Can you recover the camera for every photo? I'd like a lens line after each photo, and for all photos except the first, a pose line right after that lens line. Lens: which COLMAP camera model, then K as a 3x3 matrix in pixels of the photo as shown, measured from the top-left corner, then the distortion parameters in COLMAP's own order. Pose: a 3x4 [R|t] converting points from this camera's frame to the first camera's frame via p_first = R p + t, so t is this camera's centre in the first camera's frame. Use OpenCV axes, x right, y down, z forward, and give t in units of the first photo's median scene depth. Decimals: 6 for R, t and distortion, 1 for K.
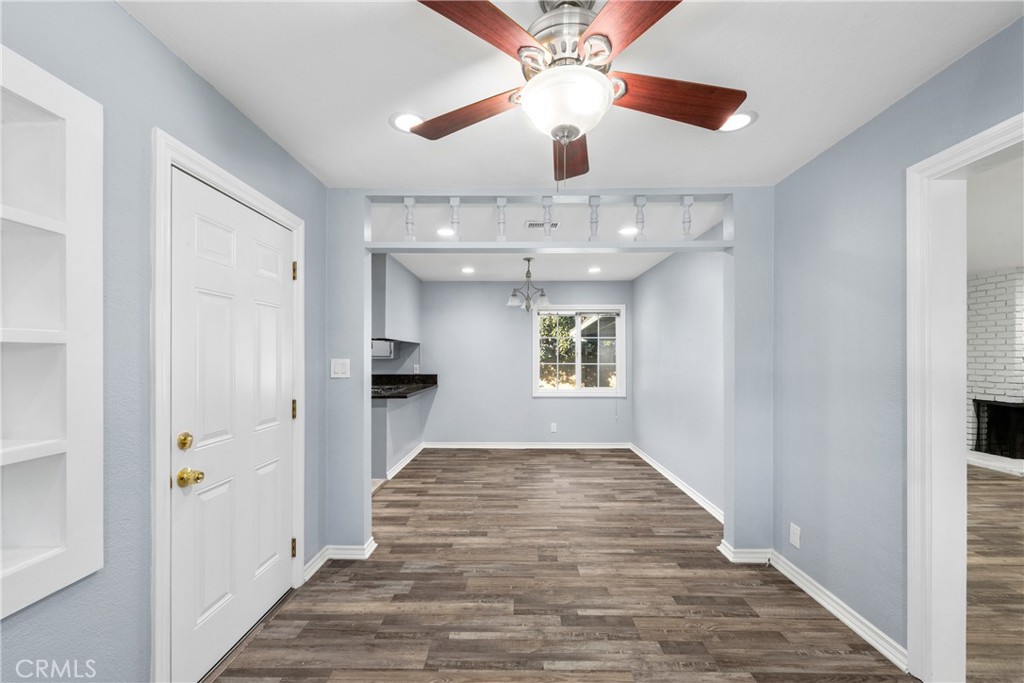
lens RADIAL K [[404.9, 0, 513.1], [0, 404.9, 359.2], [0, 0, 1]] dist [-0.000213, 0.000596]
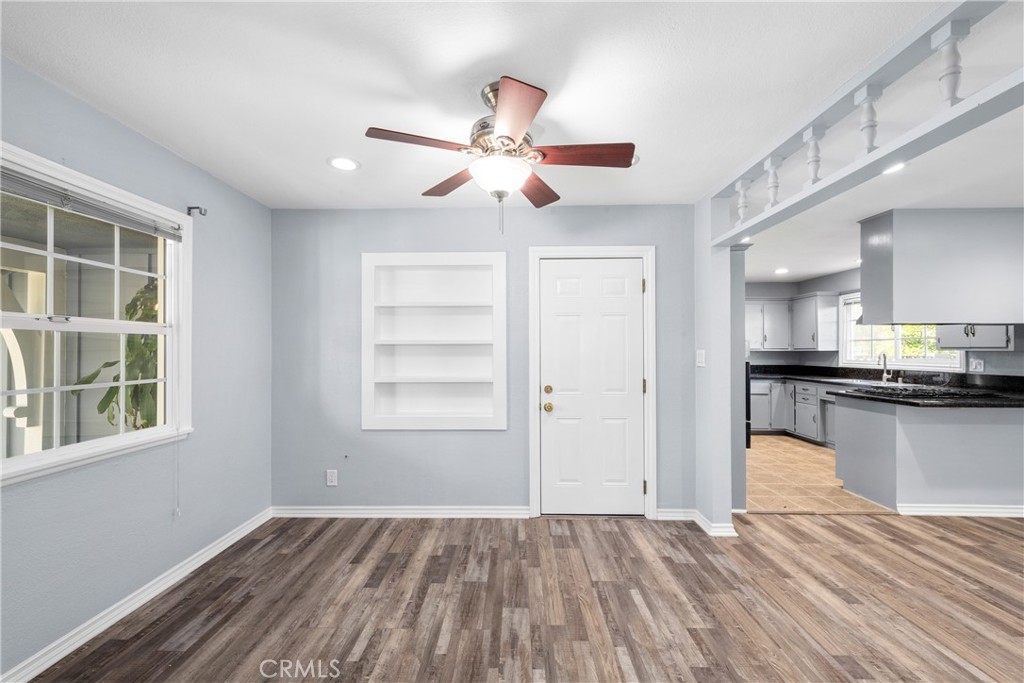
lens RADIAL K [[404.9, 0, 508.0], [0, 404.9, 346.9], [0, 0, 1]] dist [-0.000213, 0.000596]
pose [[-0.007536, -0.009542, -0.999926, 0.705923], [-0.005795, 0.999938, -0.009499, 0.005764], [0.999955, 0.005723, -0.007591, 0.458889]]
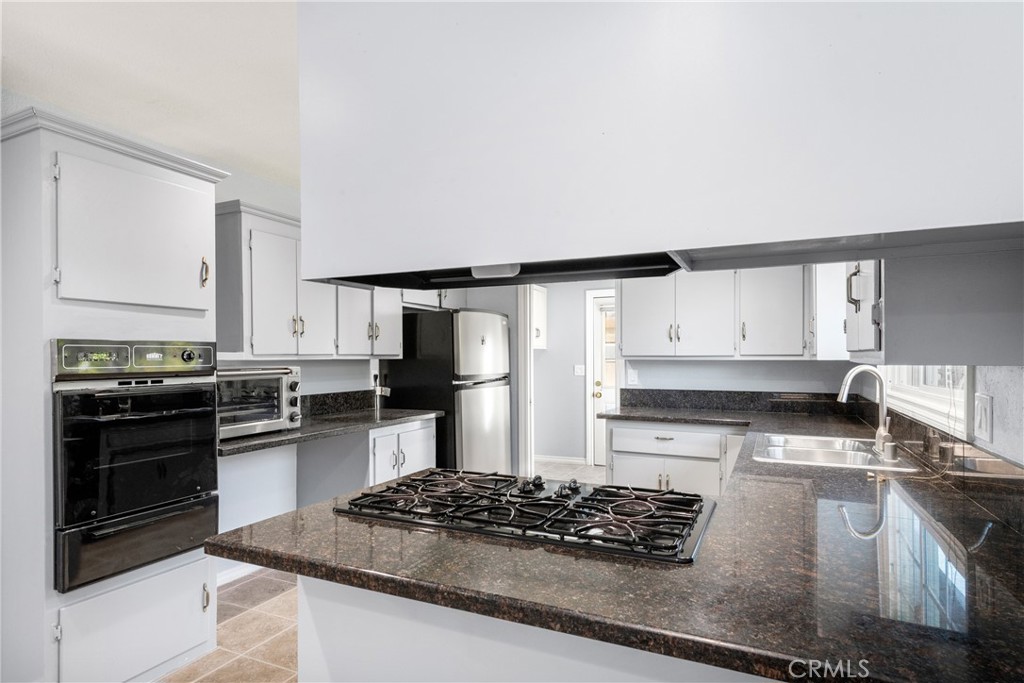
lens RADIAL K [[559.9, 0, 506.2], [0, 559.9, 358.2], [0, 0, 1]] dist [0.008914, 0.001670]
pose [[-0.413158, 0.000512, -0.910659, -0.104567], [-0.001771, 0.999997, 0.001366, -0.009330], [0.910658, 0.002177, -0.413156, 2.003545]]
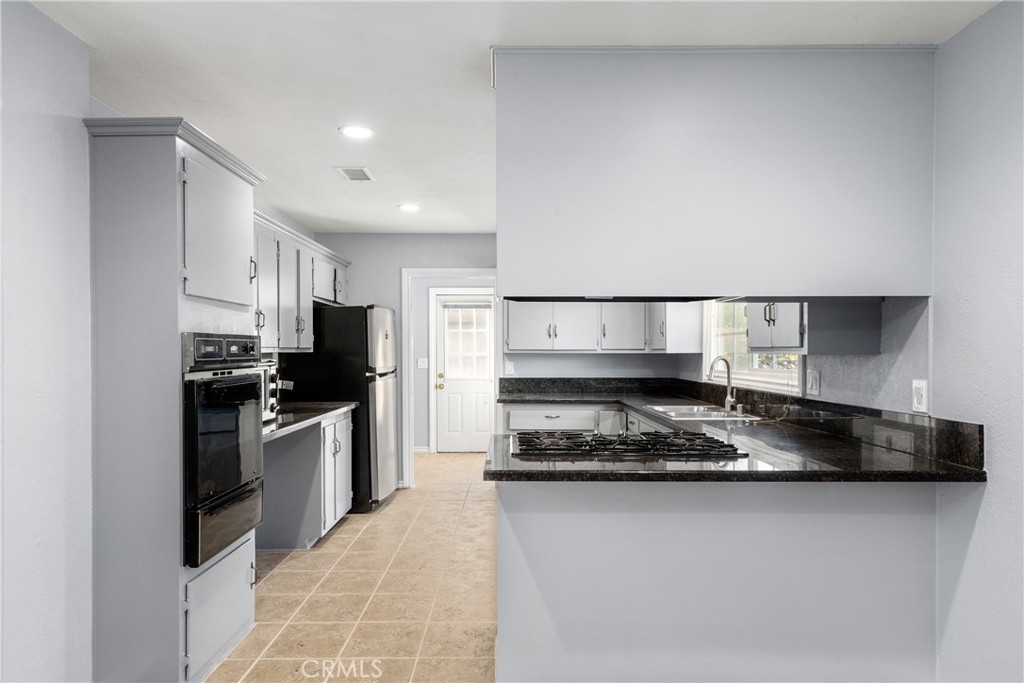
lens RADIAL K [[603.2, 0, 501.6], [0, 603.2, 353.8], [0, 0, 1]] dist [0.012230, -0.001469]
pose [[0.013464, 0.002762, -0.999906, 0.326776], [-0.002641, 0.999993, 0.002727, -0.005921], [0.999906, 0.002604, 0.013471, 1.590070]]
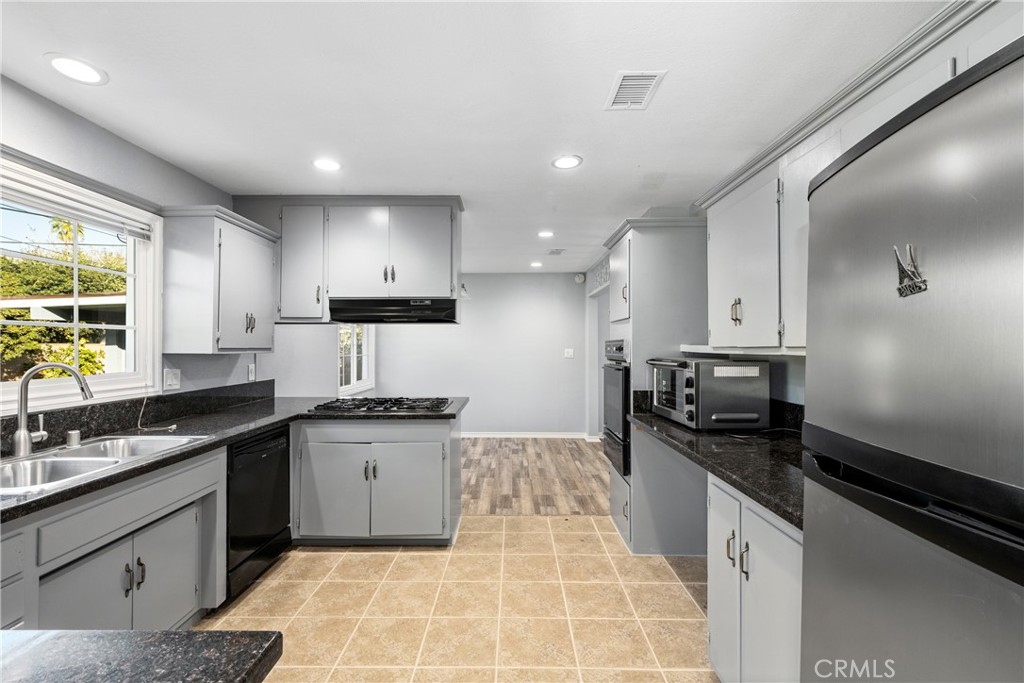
lens RADIAL K [[458.6, 0, 506.7], [0, 458.6, 340.6], [0, 0, 1]] dist [0.004035, -0.000368]
pose [[-0.011845, 0.009403, 0.999886, -1.845413], [0.003350, 0.999951, -0.009364, -0.021373], [-0.999924, 0.003238, -0.011876, 1.476491]]
